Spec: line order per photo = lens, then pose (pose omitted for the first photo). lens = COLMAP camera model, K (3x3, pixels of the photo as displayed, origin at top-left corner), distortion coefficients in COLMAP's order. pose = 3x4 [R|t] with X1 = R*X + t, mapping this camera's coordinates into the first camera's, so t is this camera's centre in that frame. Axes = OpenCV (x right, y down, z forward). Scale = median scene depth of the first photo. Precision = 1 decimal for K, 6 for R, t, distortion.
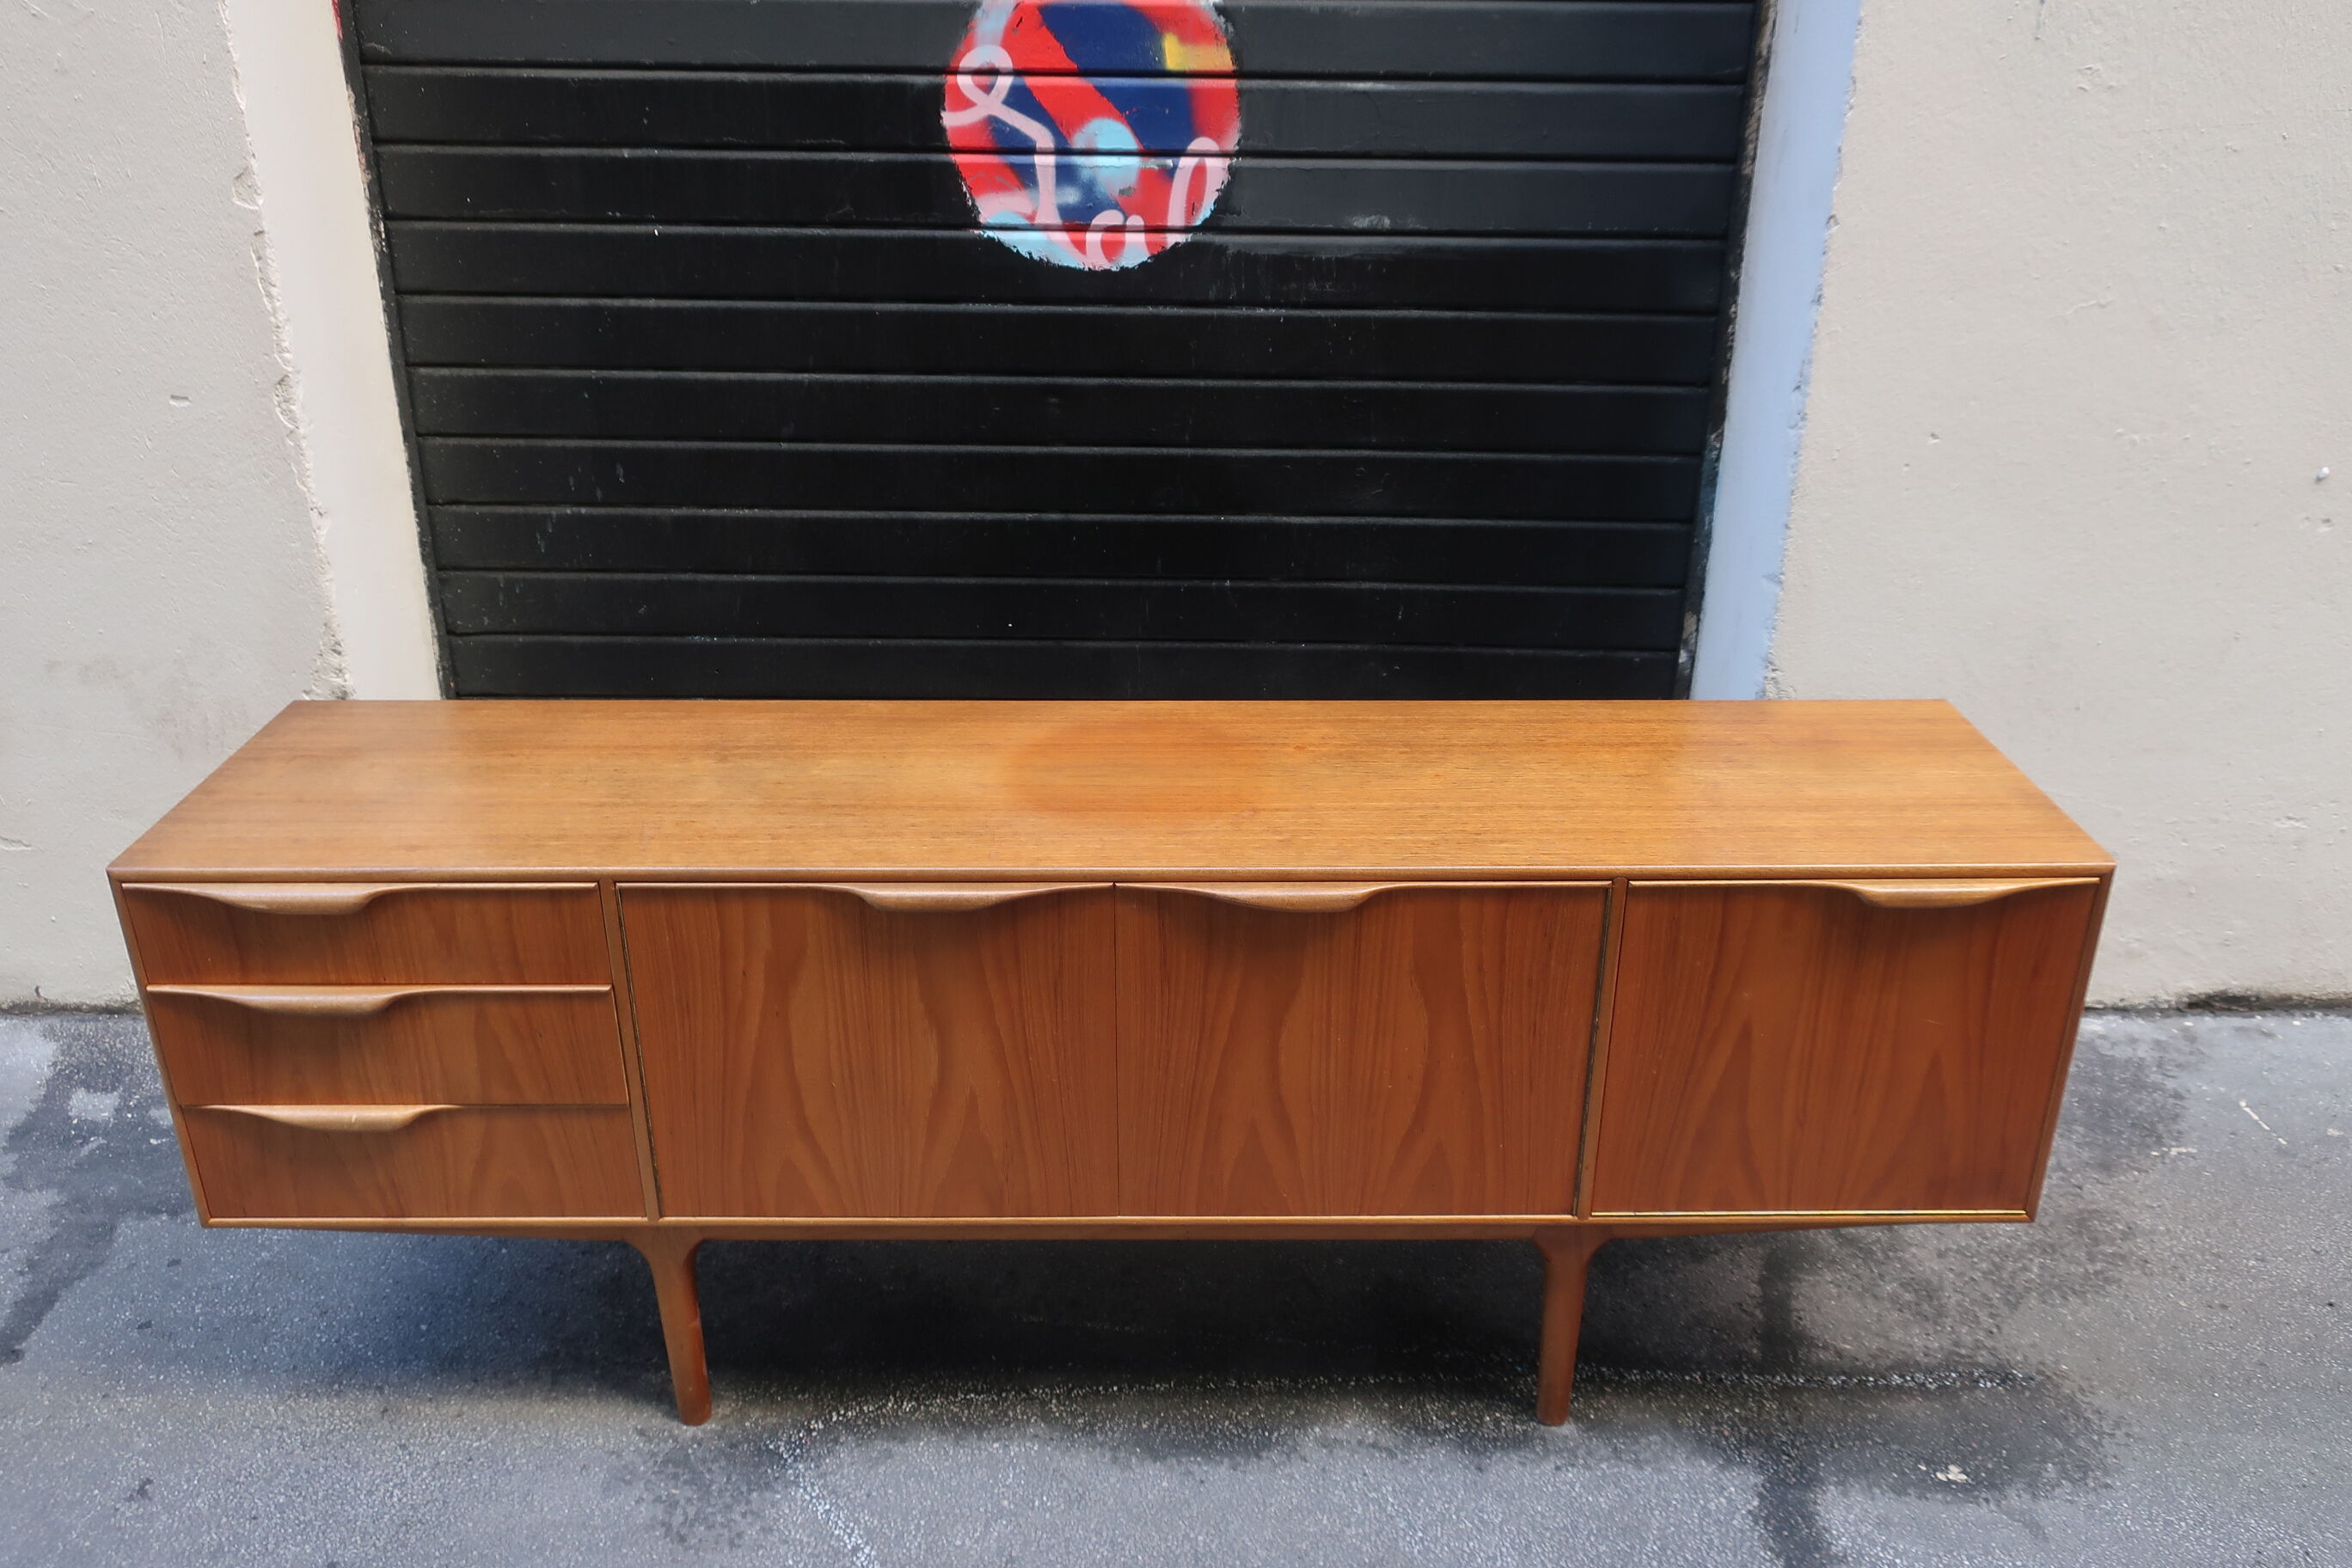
lens RADIAL K [[1857.3, 0, 1165.9], [0, 1857.3, 777.7], [0, 0, 1]] dist [-0.004529, -0.004058]
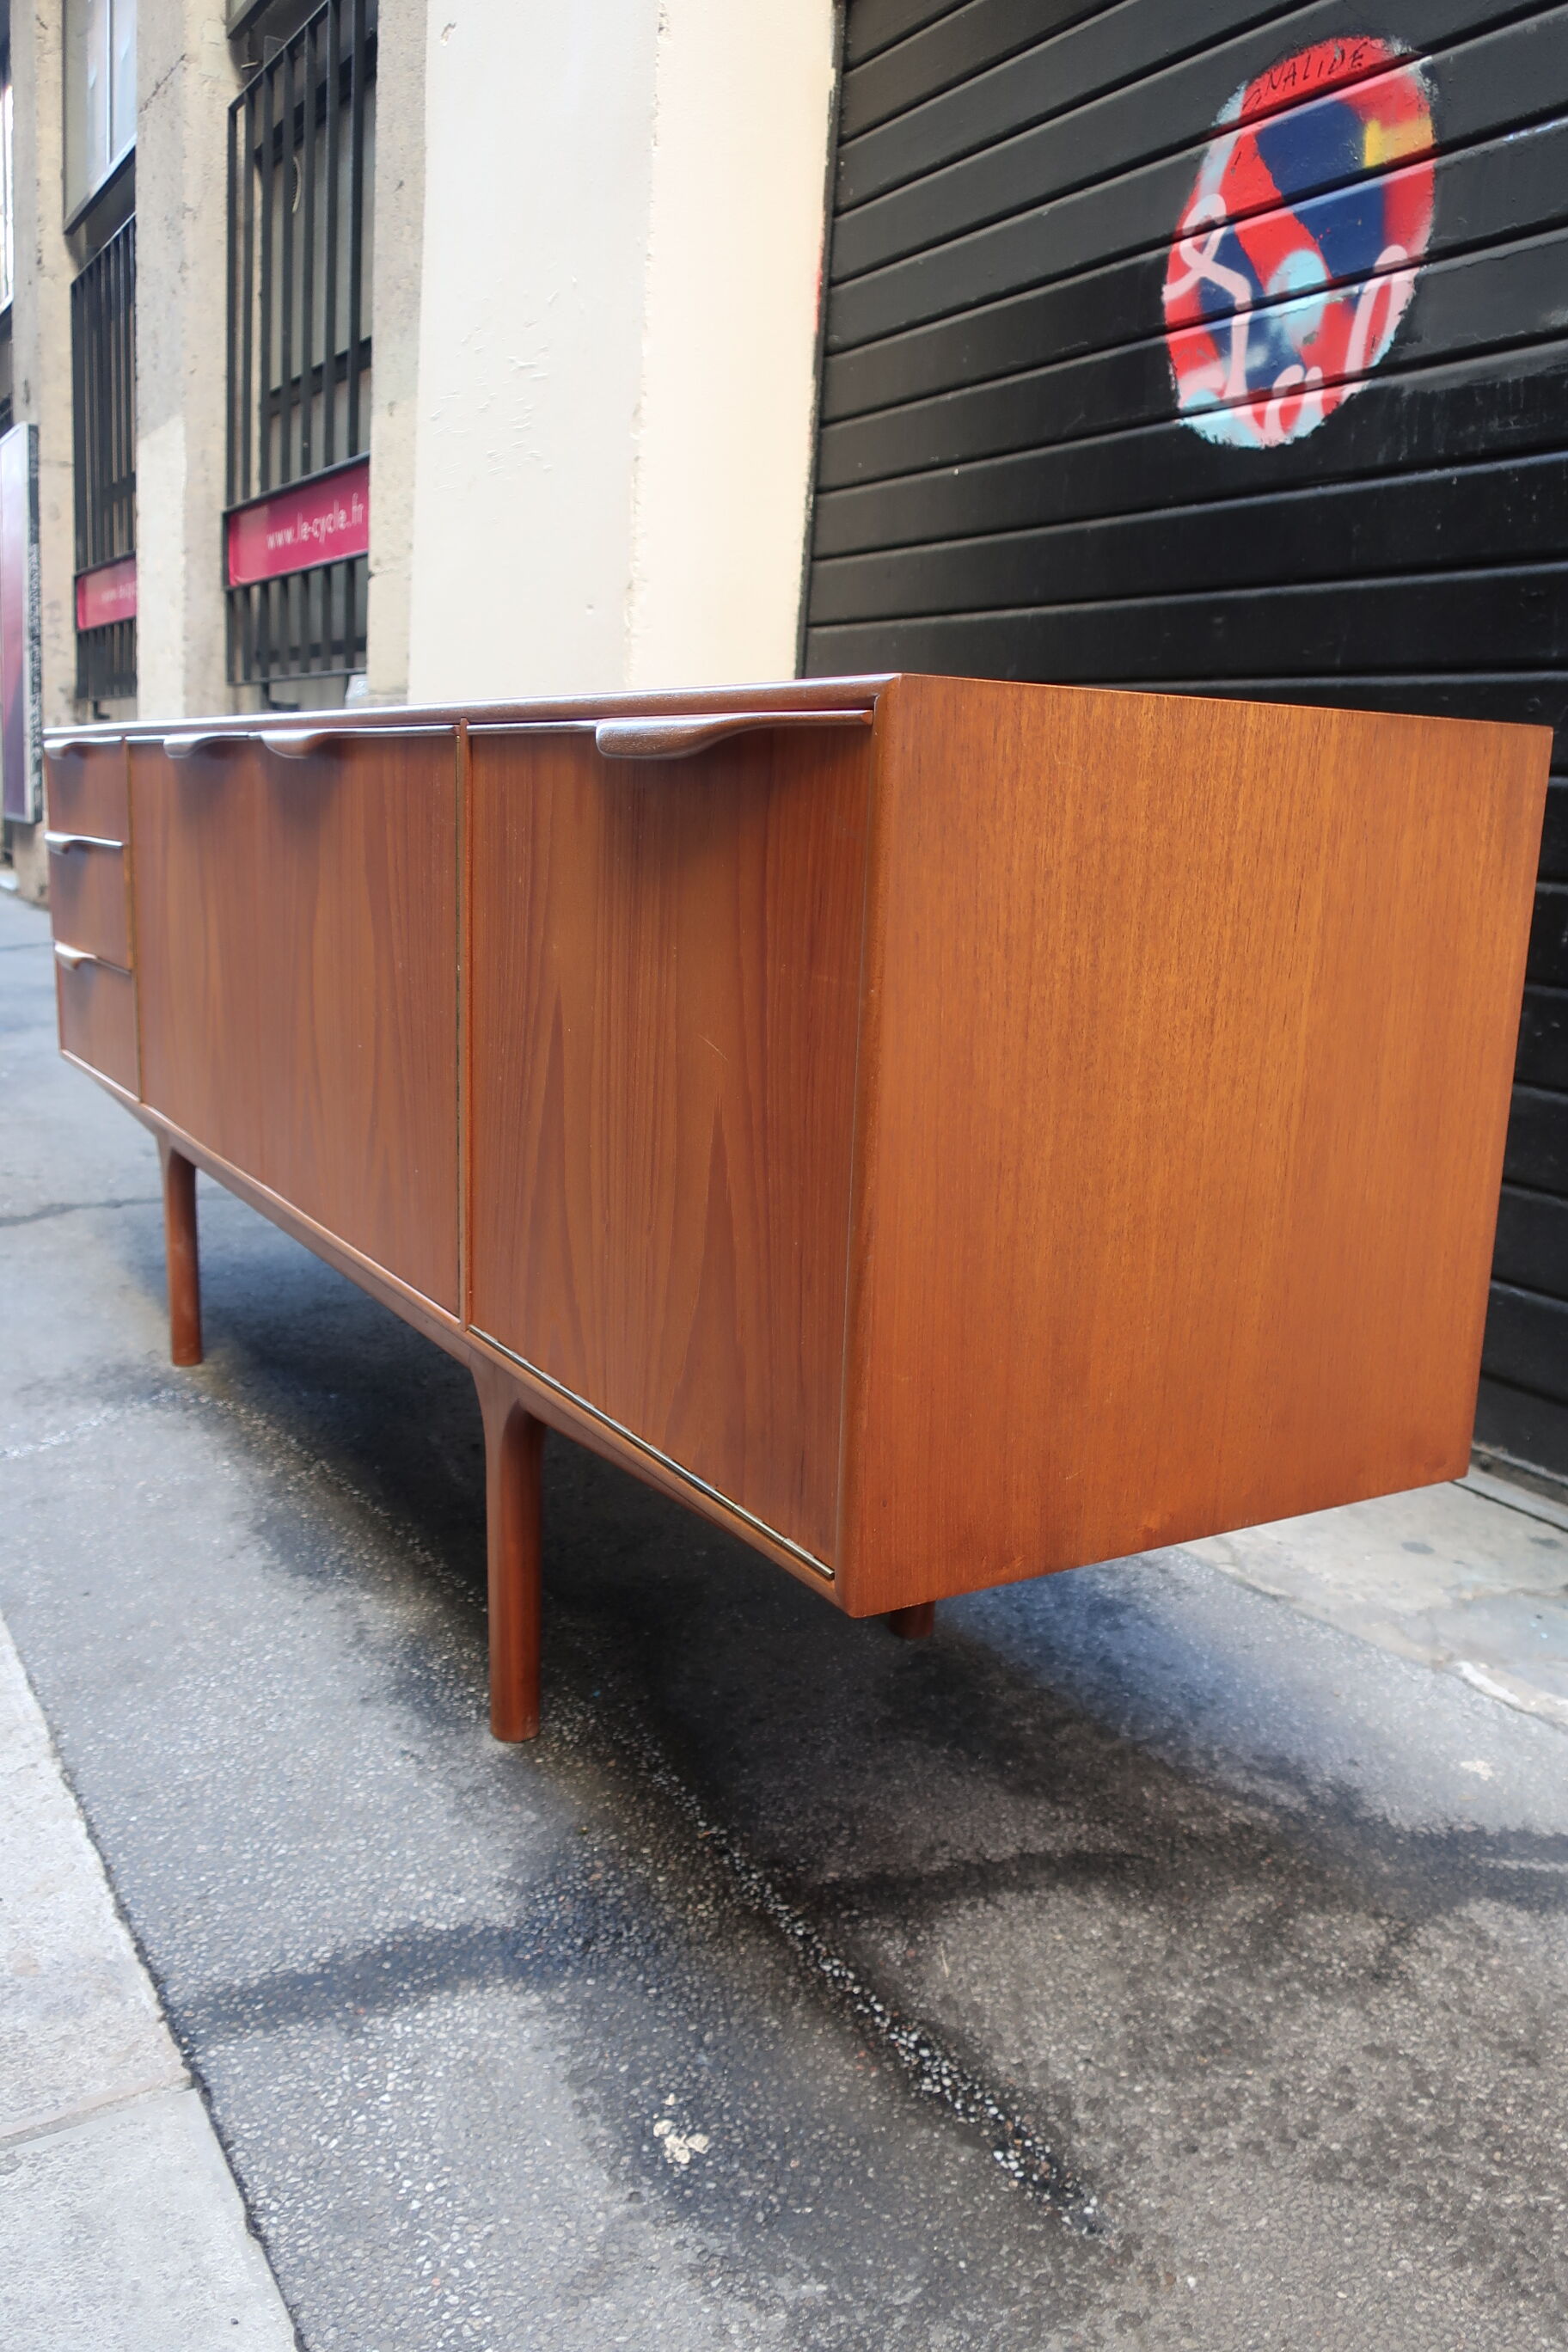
lens RADIAL K [[1857.3, 0, 769.3], [0, 1857.3, 1163.0], [0, 0, 1]] dist [-0.004529, -0.004058]
pose [[0.508671, 0.184020, -0.841065, 0.628663], [-0.381768, 0.923810, -0.028767, 0.125267], [0.771691, 0.335725, 0.540168, 0.552437]]
